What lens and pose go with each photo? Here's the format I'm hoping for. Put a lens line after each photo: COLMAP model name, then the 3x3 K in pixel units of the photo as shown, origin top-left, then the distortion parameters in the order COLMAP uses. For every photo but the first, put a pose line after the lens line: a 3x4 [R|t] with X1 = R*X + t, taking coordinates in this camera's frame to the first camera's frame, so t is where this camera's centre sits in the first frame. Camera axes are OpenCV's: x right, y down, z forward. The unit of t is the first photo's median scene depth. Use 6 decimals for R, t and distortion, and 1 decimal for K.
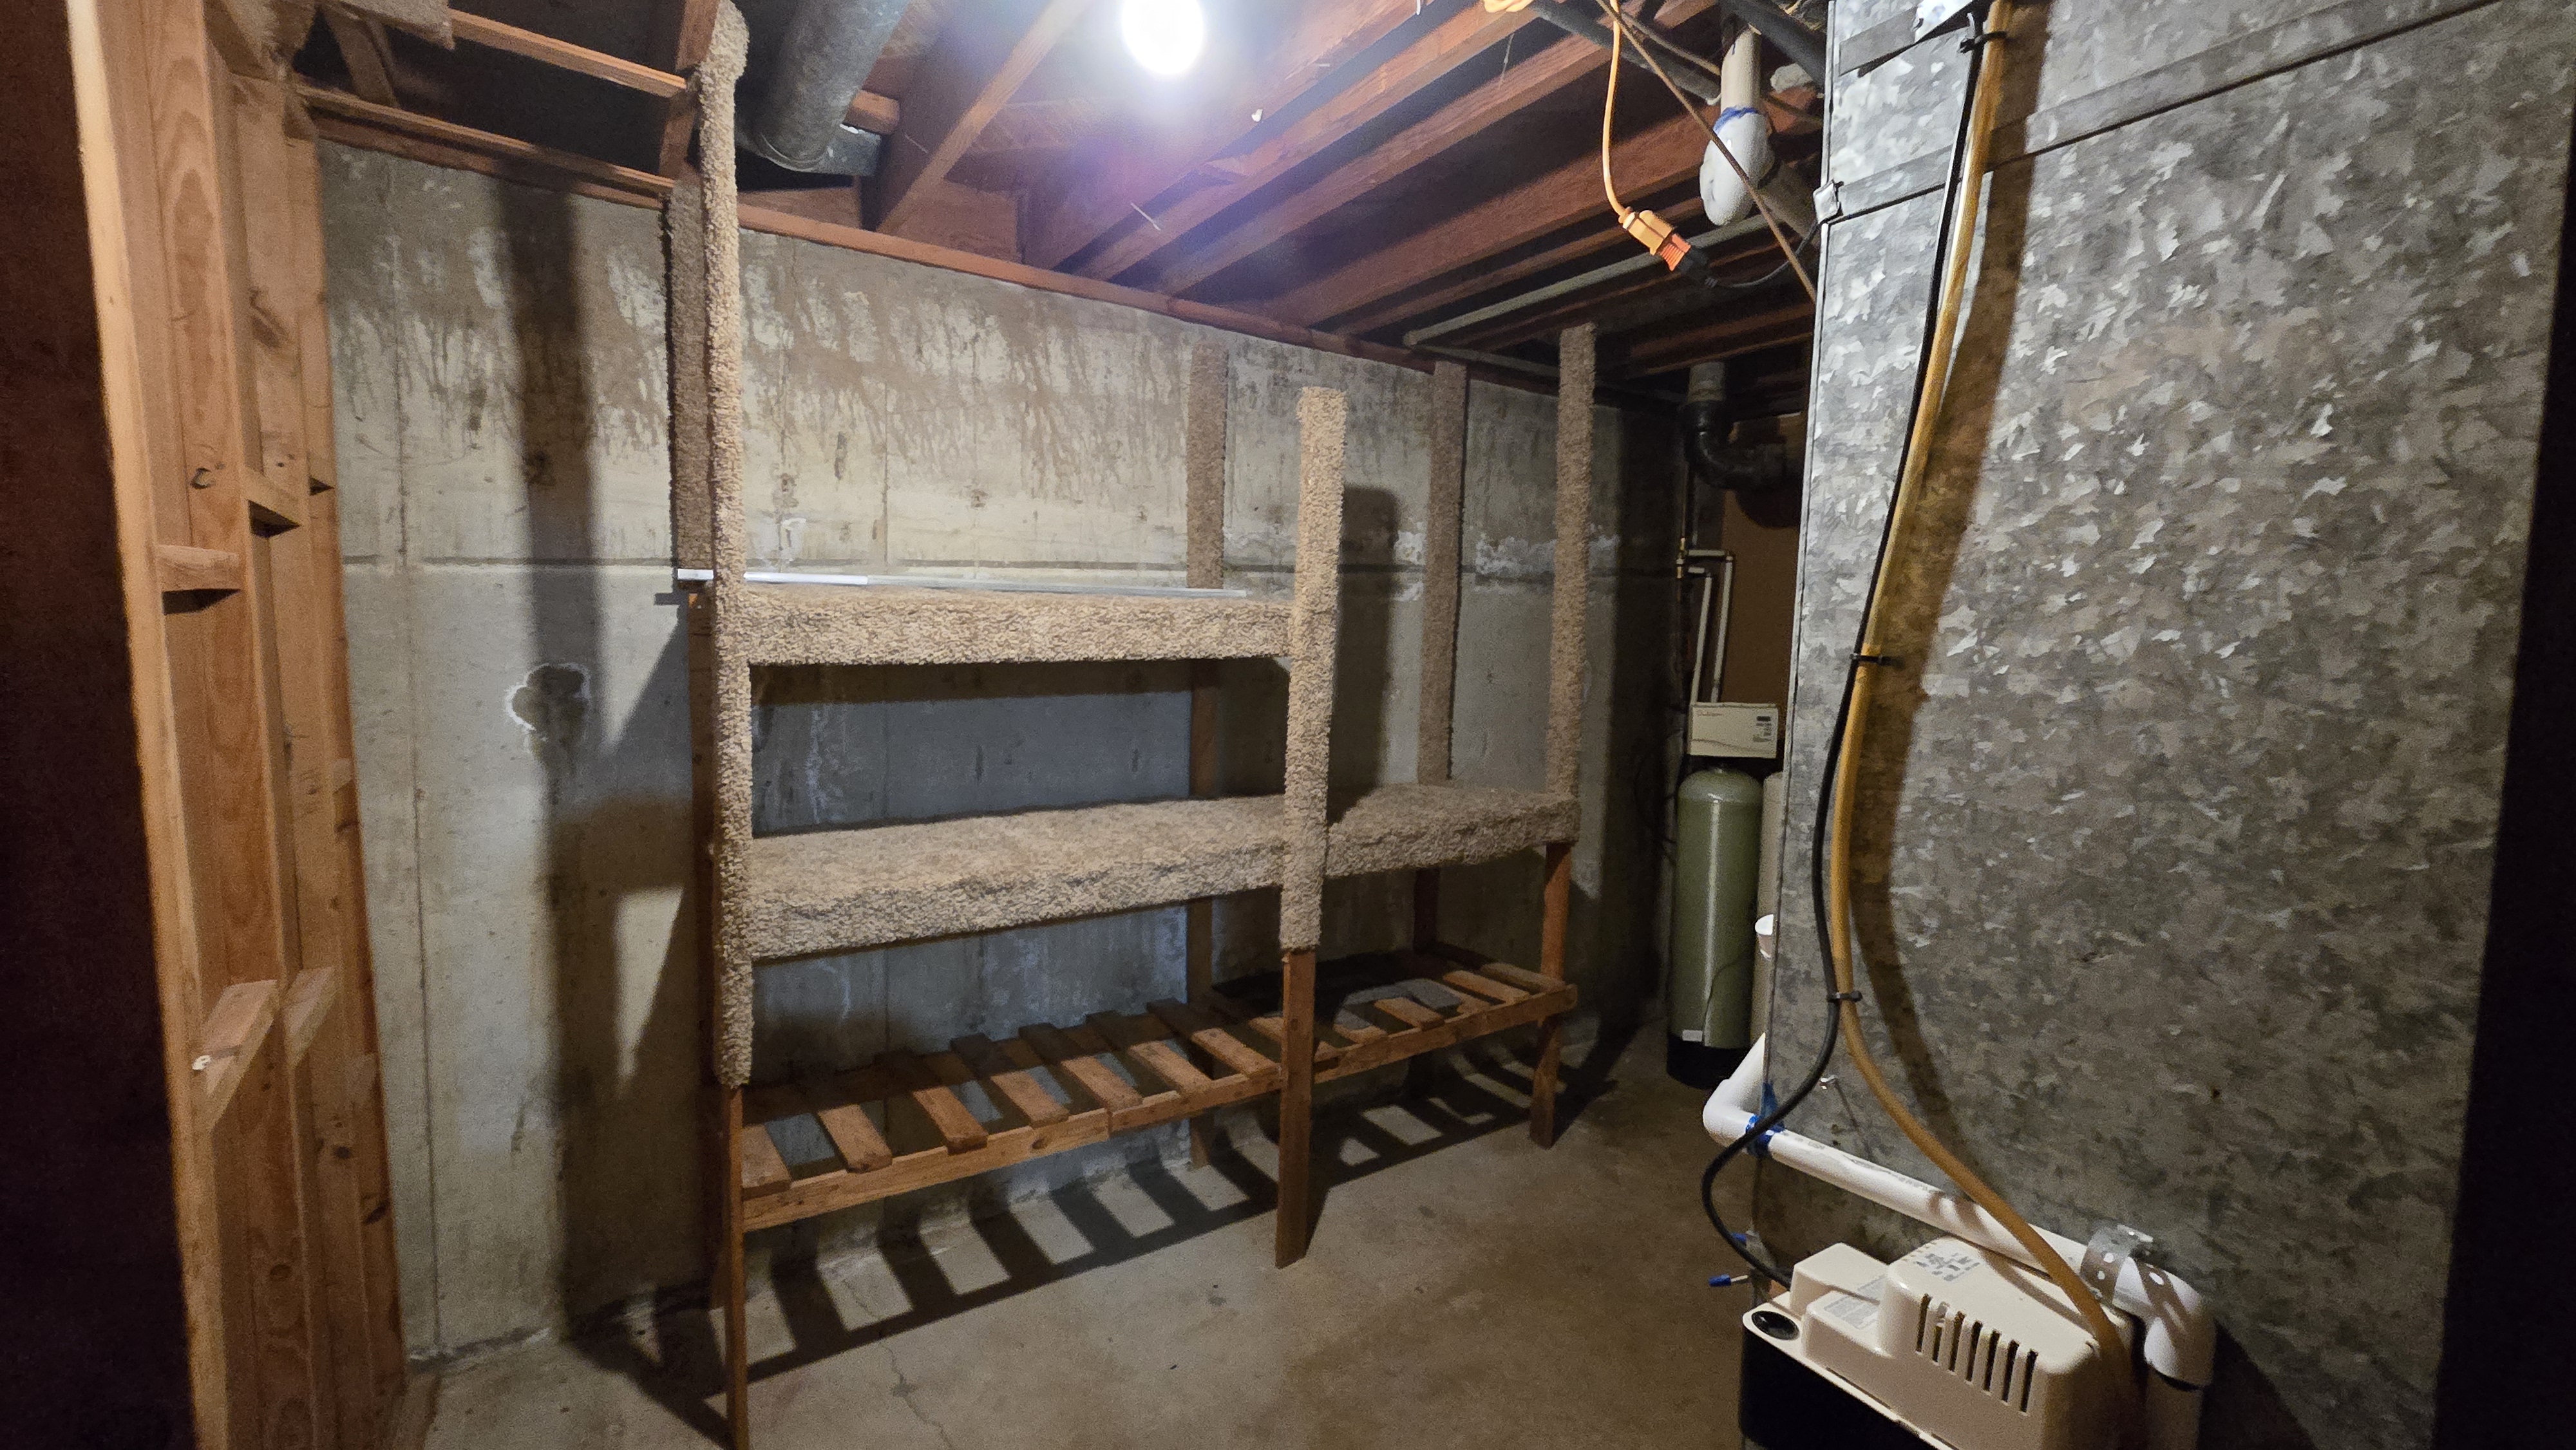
lens RADIAL K [[1059.5, 0, 1276.4], [0, 1059.5, 731.4], [0, 0, 1]] dist [-0.000684, 0.000081]
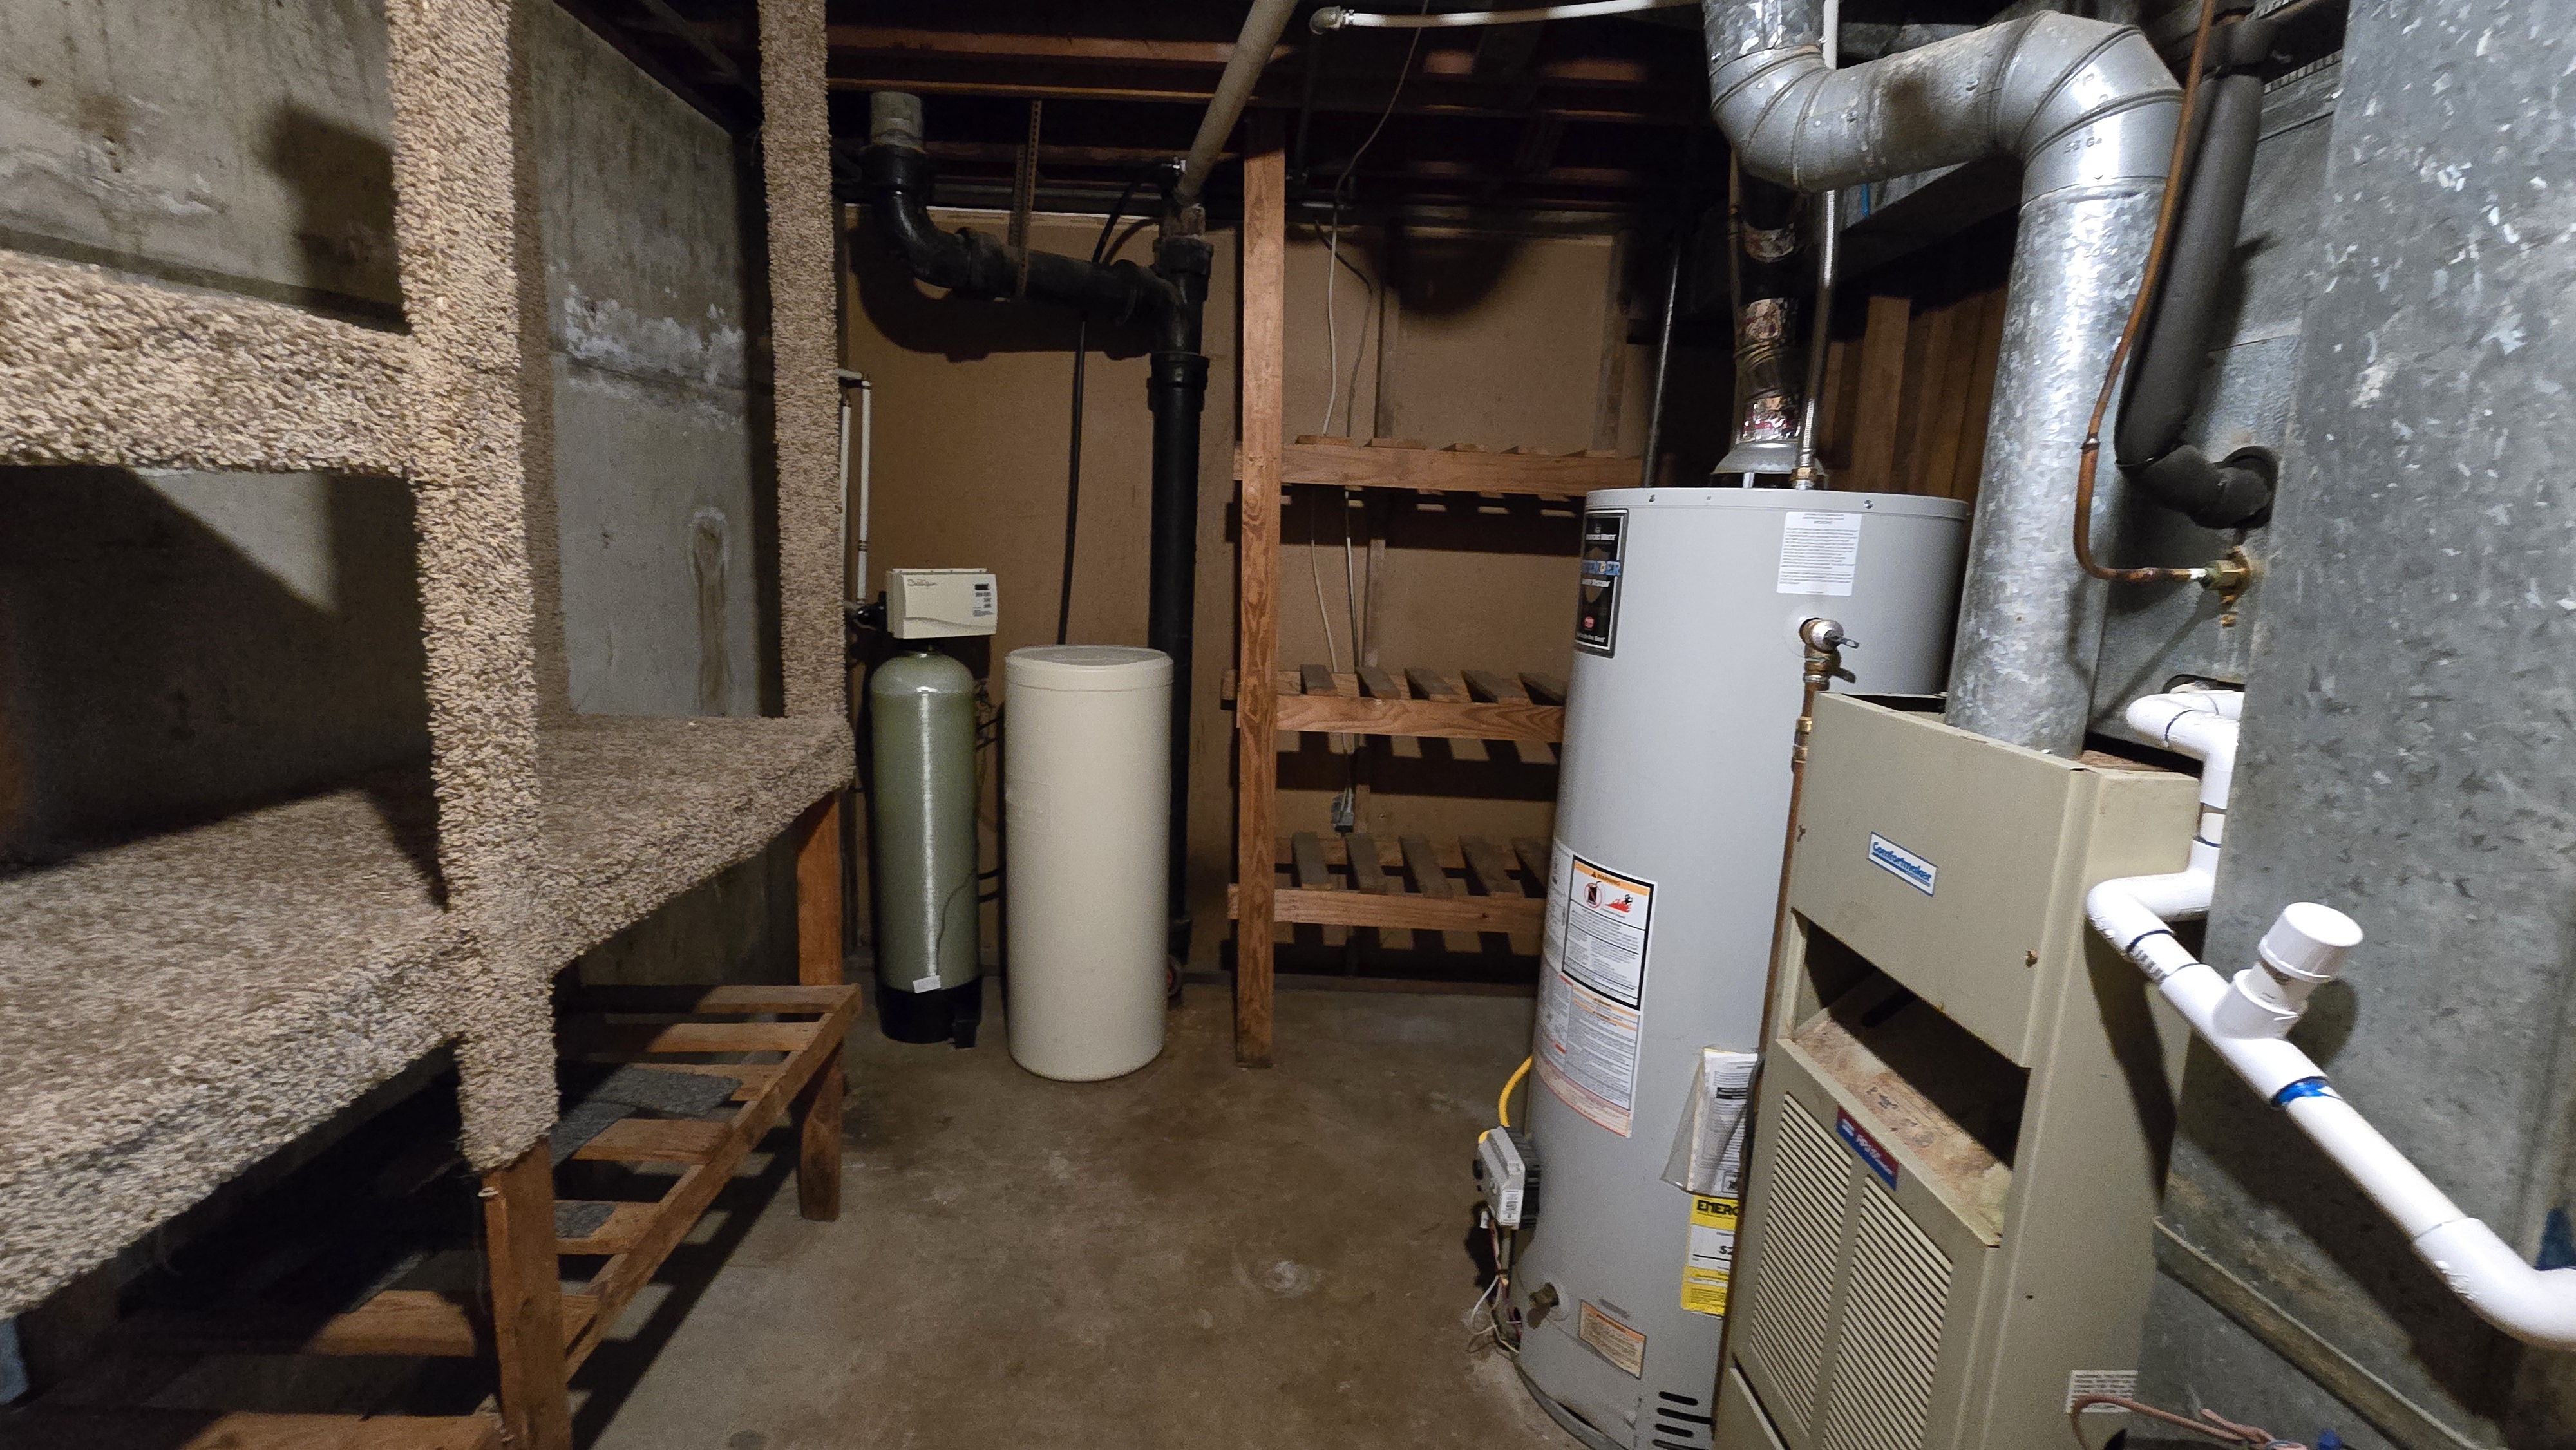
lens RADIAL K [[1059.5, 0, 1280.1], [0, 1059.5, 723.1], [0, 0, 1]] dist [-0.000684, 0.000081]
pose [[0.553563, -0.149482, 0.819282, -0.103116], [0.053661, 0.988117, 0.144029, -0.014144], [-0.831076, -0.035765, 0.555007, 0.368587]]
